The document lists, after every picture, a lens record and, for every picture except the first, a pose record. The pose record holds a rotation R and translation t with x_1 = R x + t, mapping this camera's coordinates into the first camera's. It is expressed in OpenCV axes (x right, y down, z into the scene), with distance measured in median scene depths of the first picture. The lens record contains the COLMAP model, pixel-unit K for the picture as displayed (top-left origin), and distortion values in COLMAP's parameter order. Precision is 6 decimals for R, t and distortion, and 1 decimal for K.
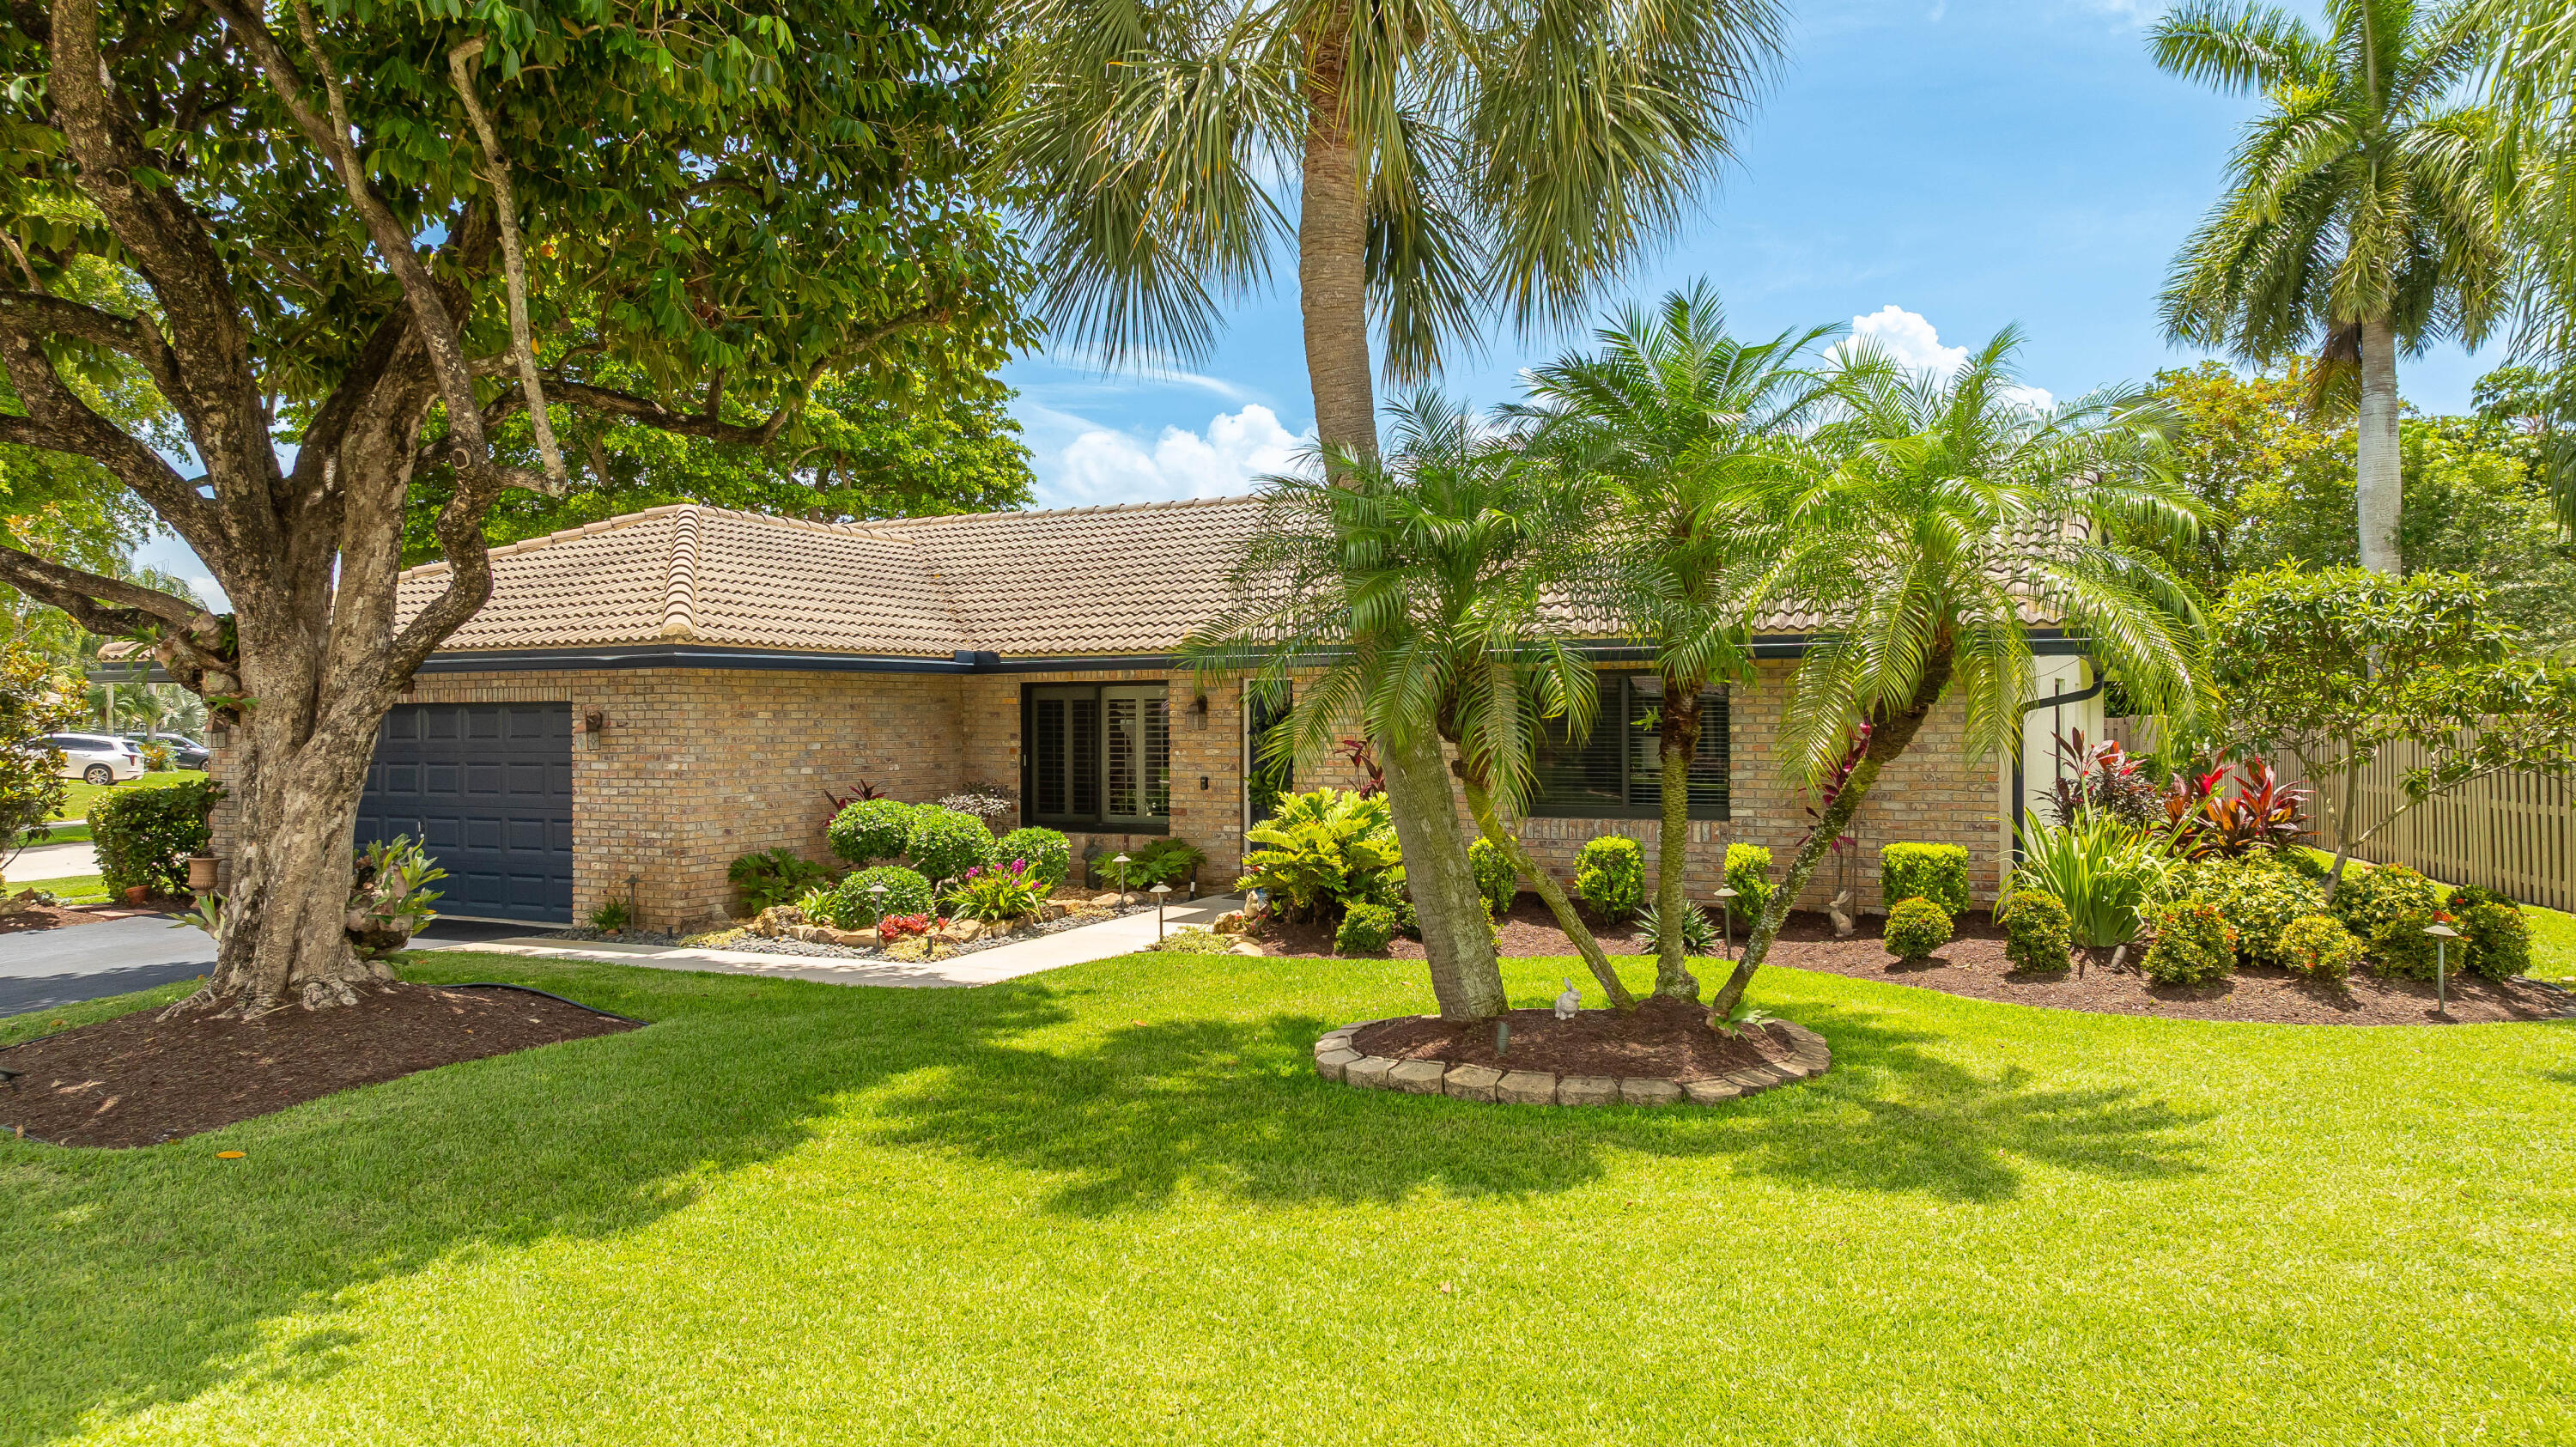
lens RADIAL K [[1812.8, 0, 1288.0], [0, 1812.8, 723.5], [0, 0, 1]] dist [-0.013156, 0.003347]
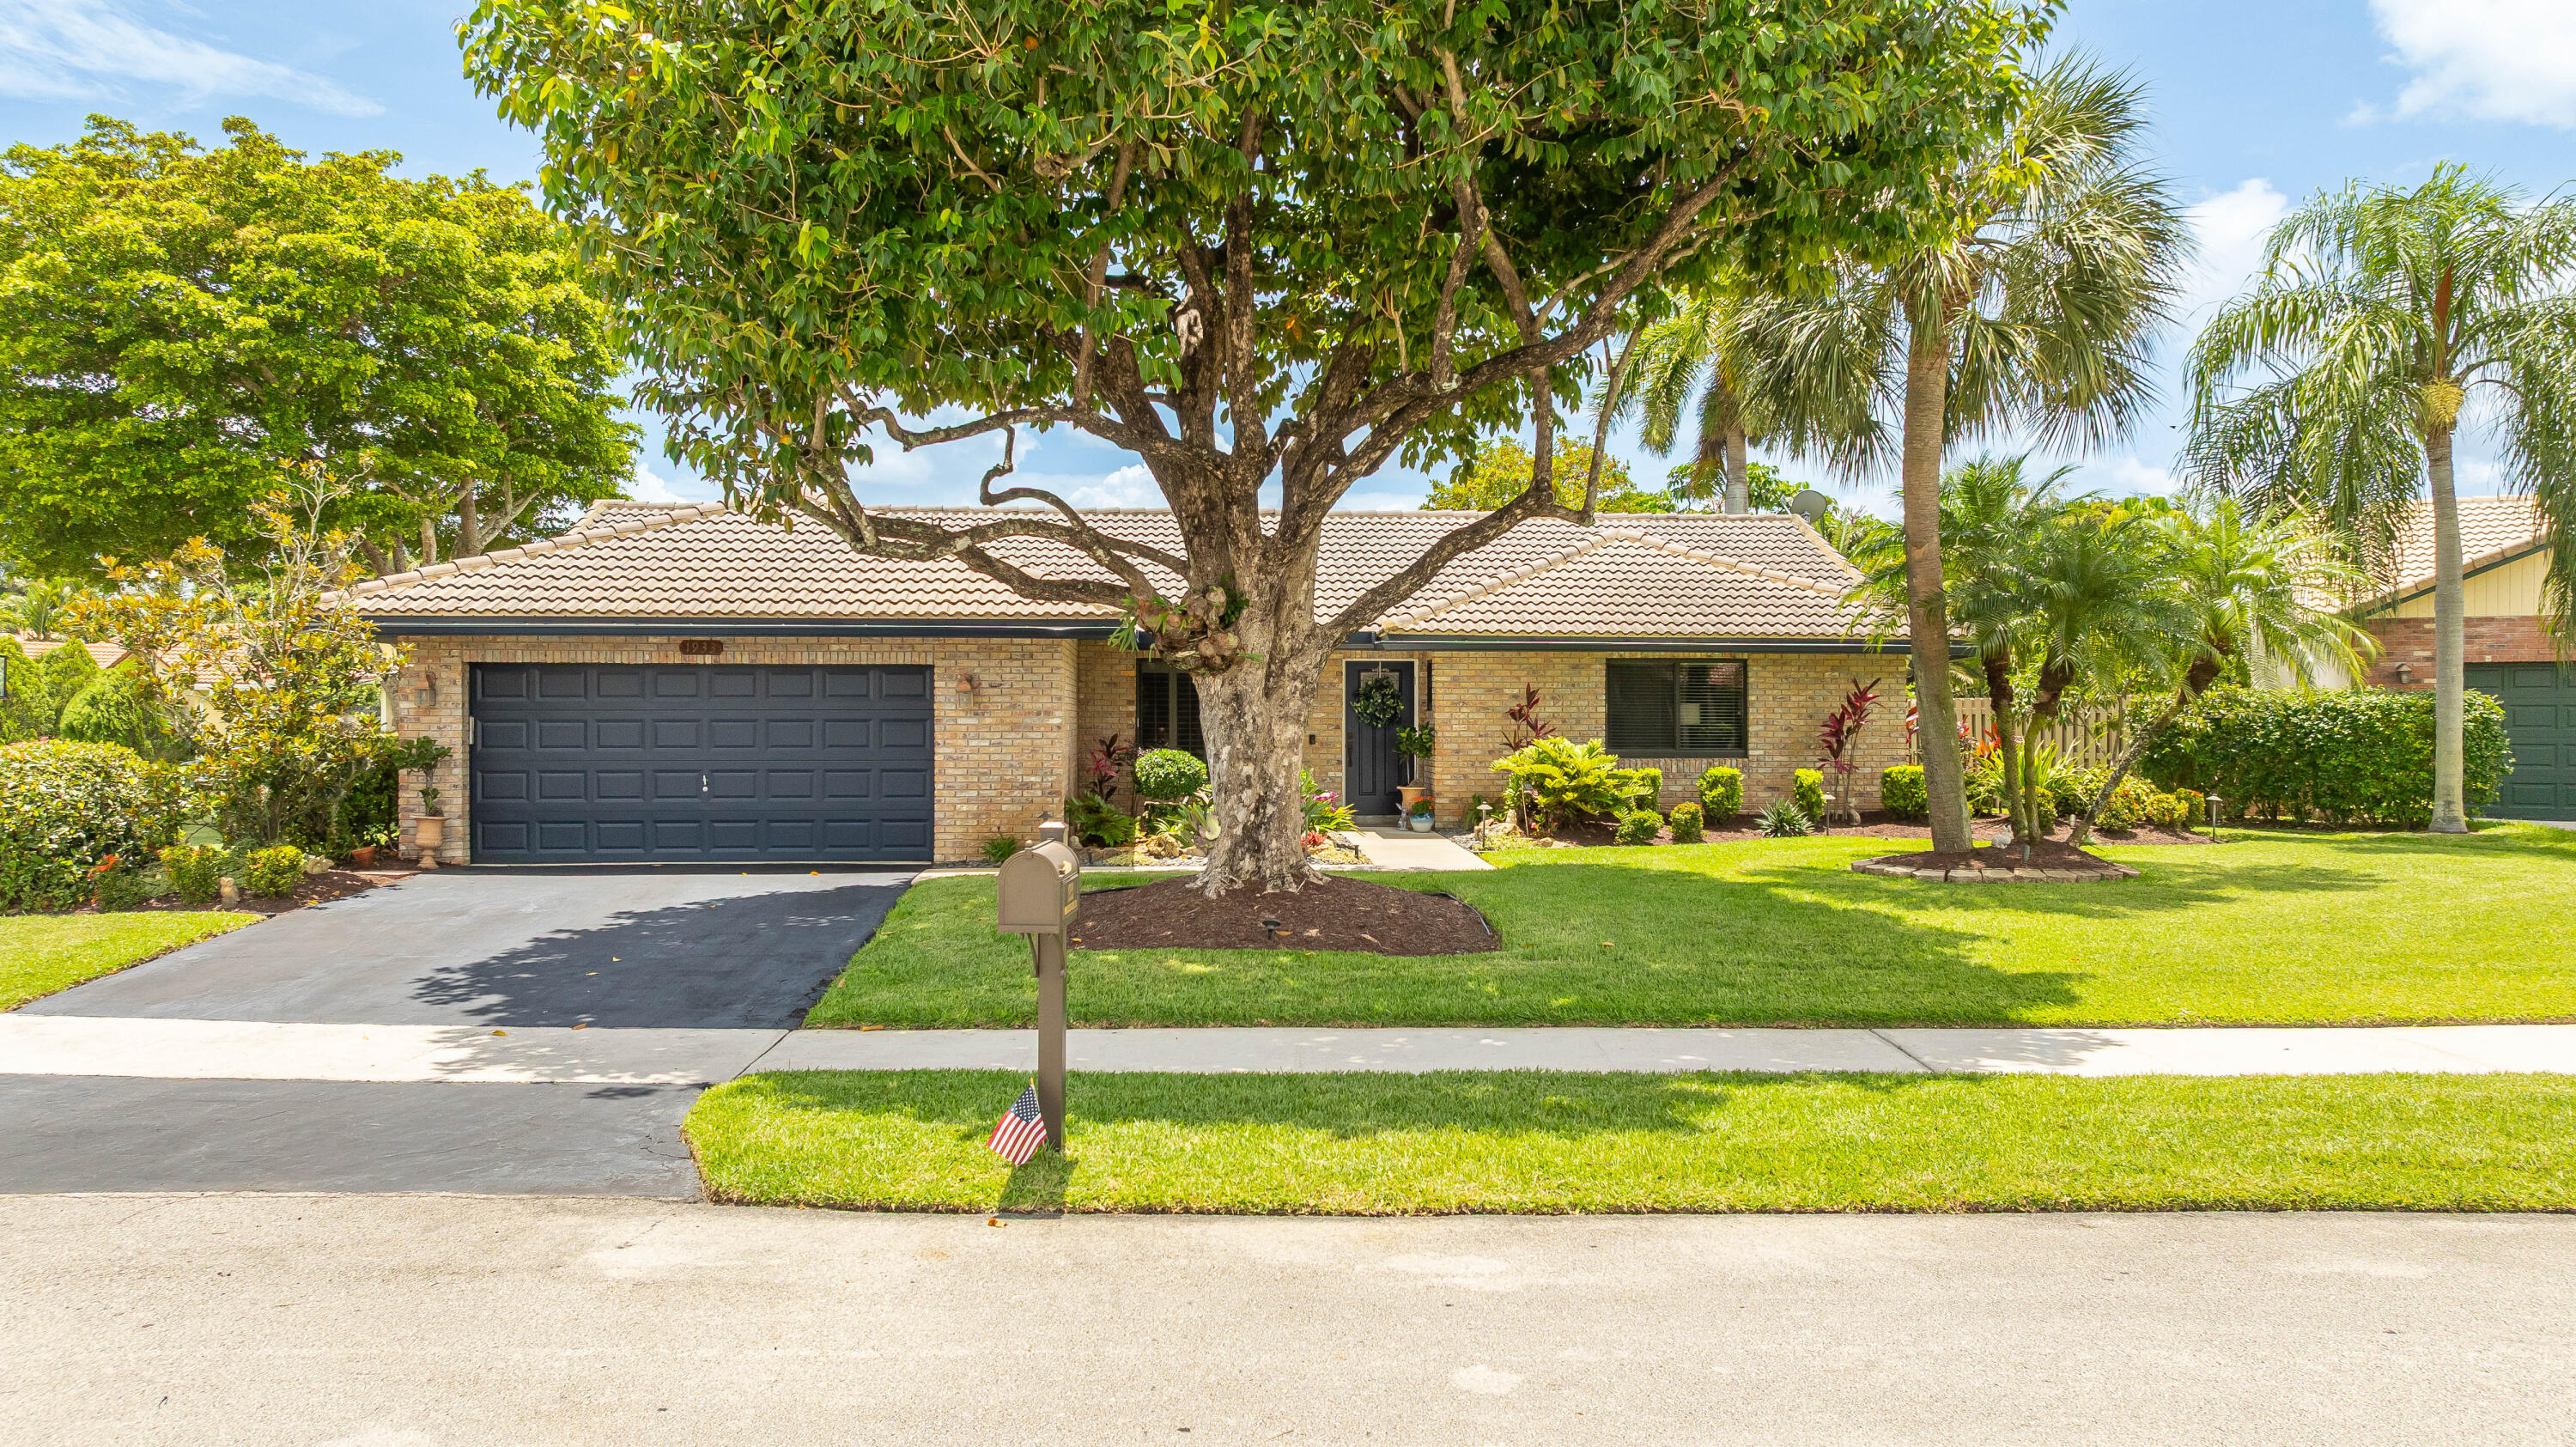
lens RADIAL K [[1812.8, 0, 1288.0], [0, 1812.8, 723.5], [0, 0, 1]] dist [-0.013156, 0.003347]
pose [[0.849353, 0.004101, 0.527809, -0.895843], [-0.004921, 0.999988, 0.000148, 0.026136], [-0.527802, -0.002723, 0.849363, -0.102316]]
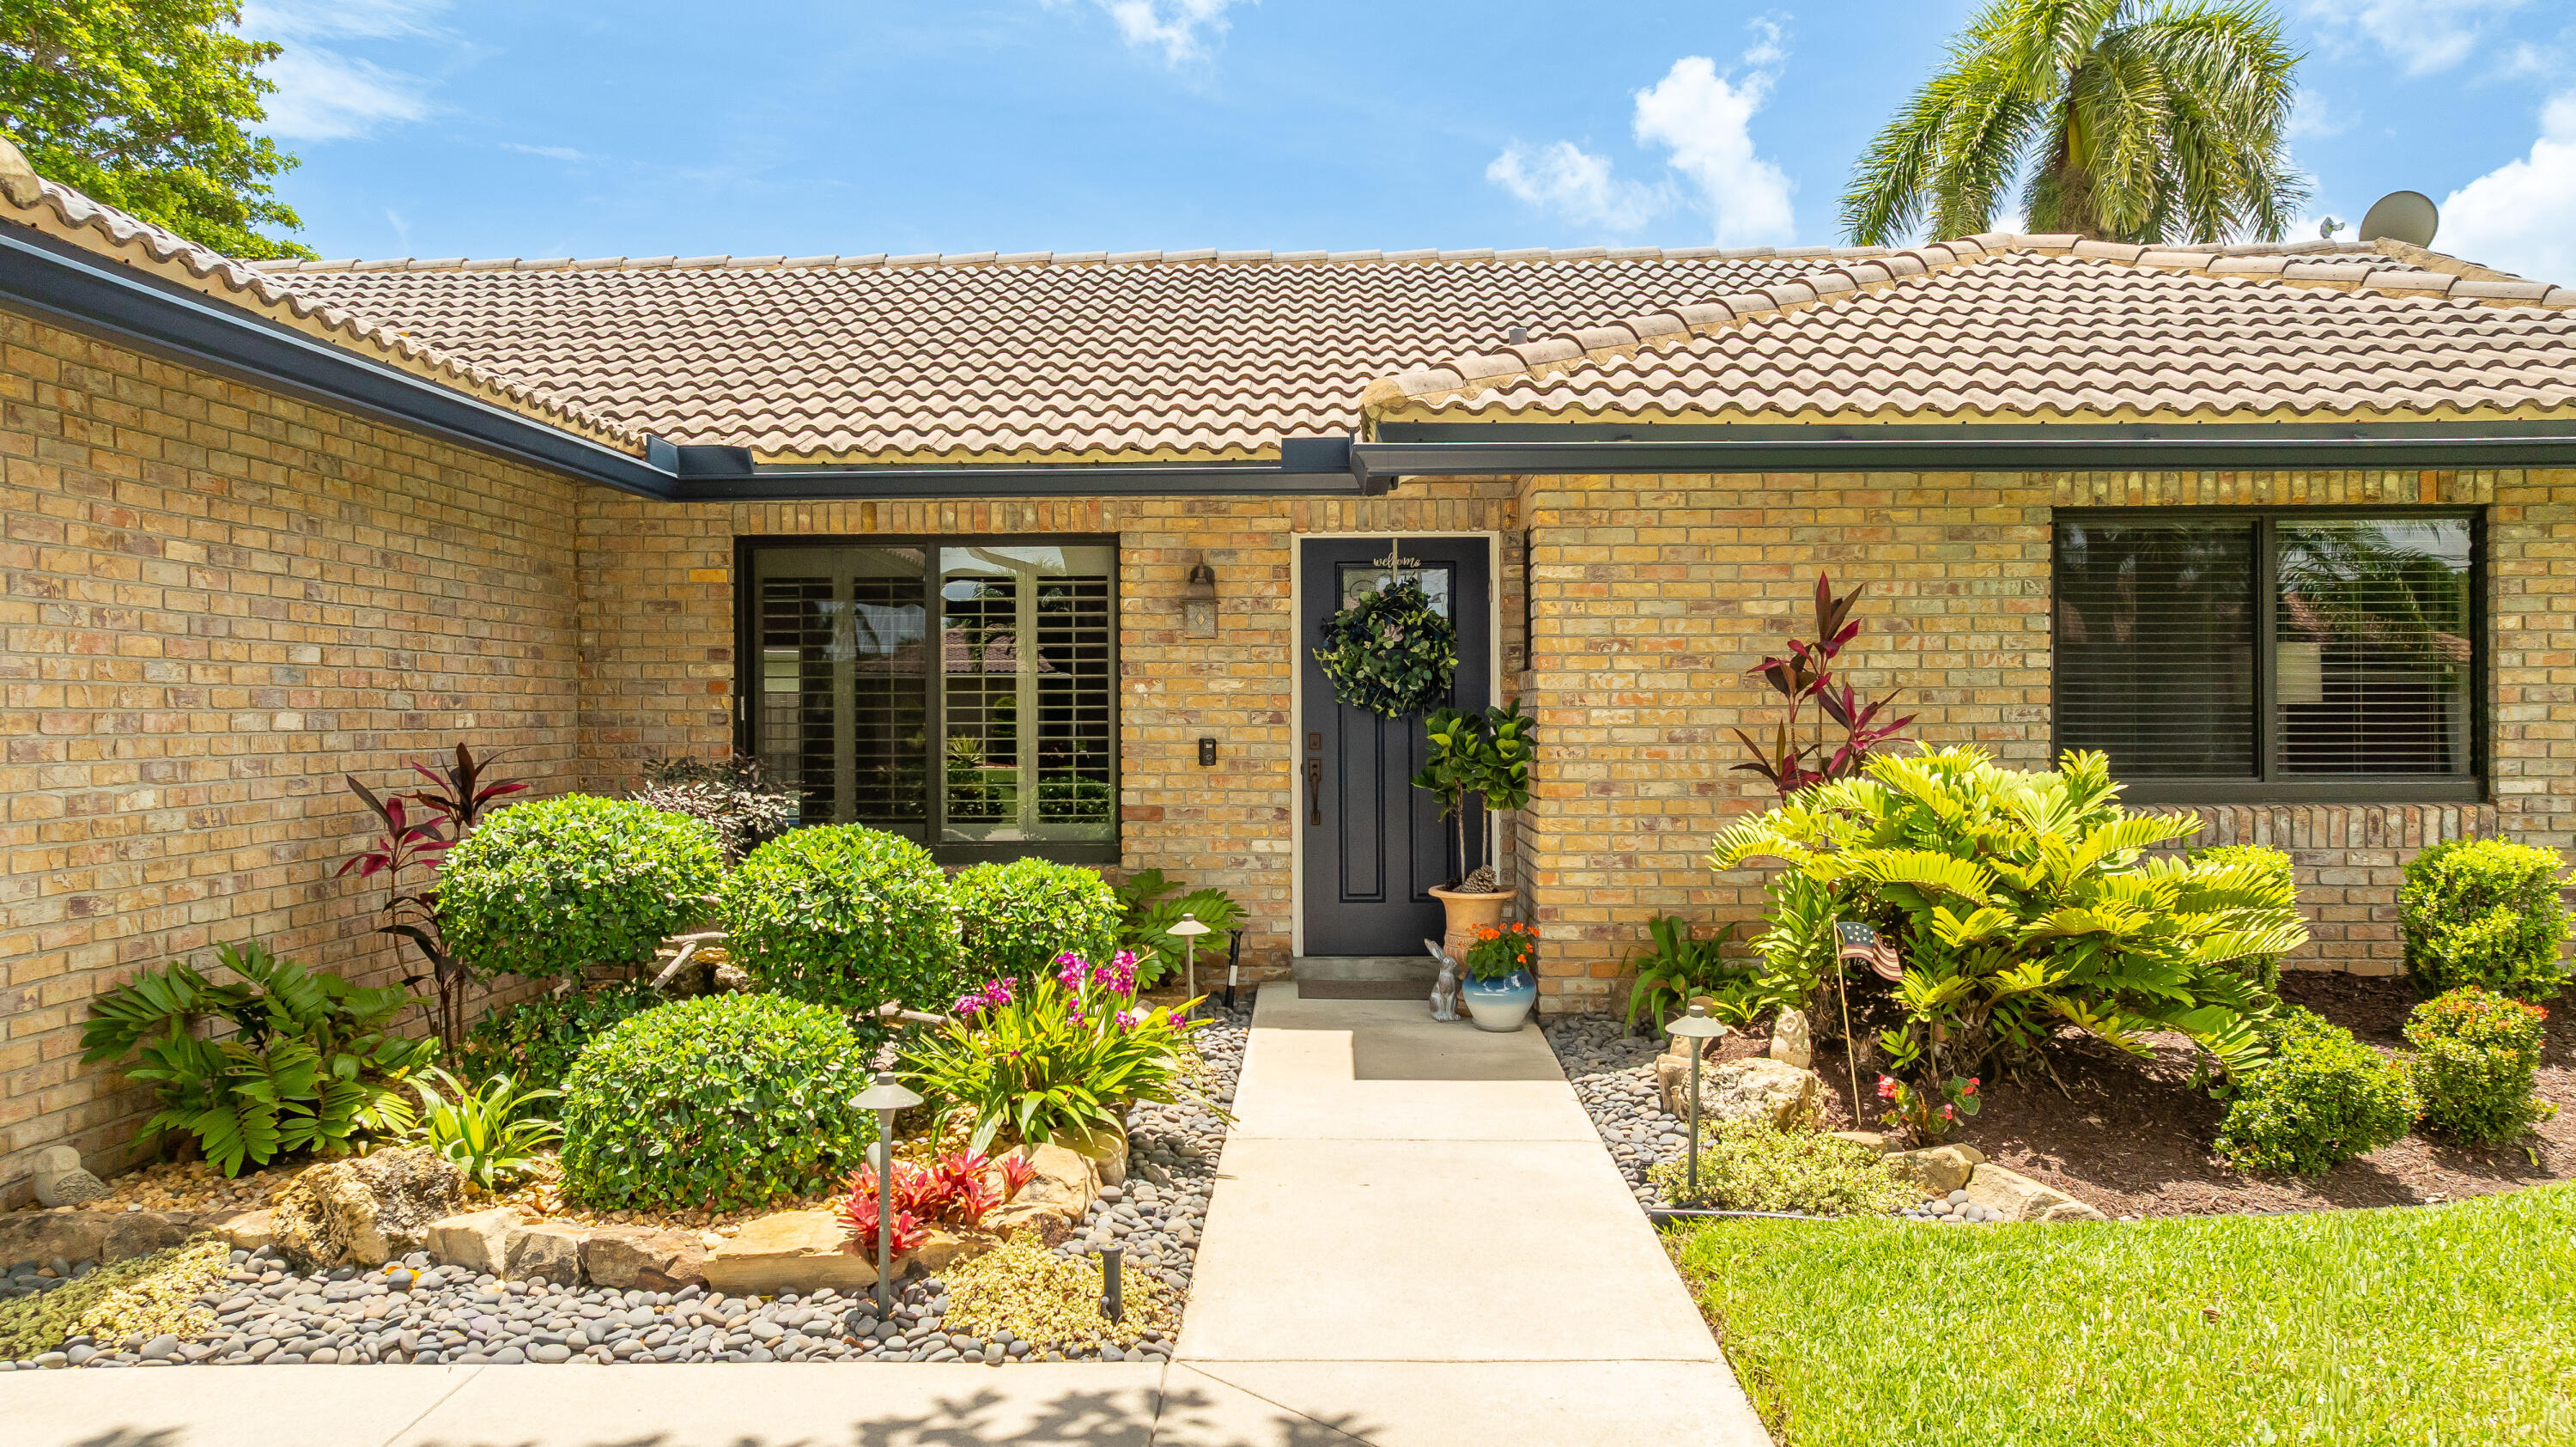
lens RADIAL K [[1815.3, 0, 1288.0], [0, 1815.3, 723.5], [0, 0, 1]] dist [-0.027041, 0.047729]
pose [[0.897423, -0.000942, 0.441170, -0.285452], [0.000343, 0.999999, 0.001437, 0.030202], [-0.441171, -0.001139, 0.897422, 0.685309]]
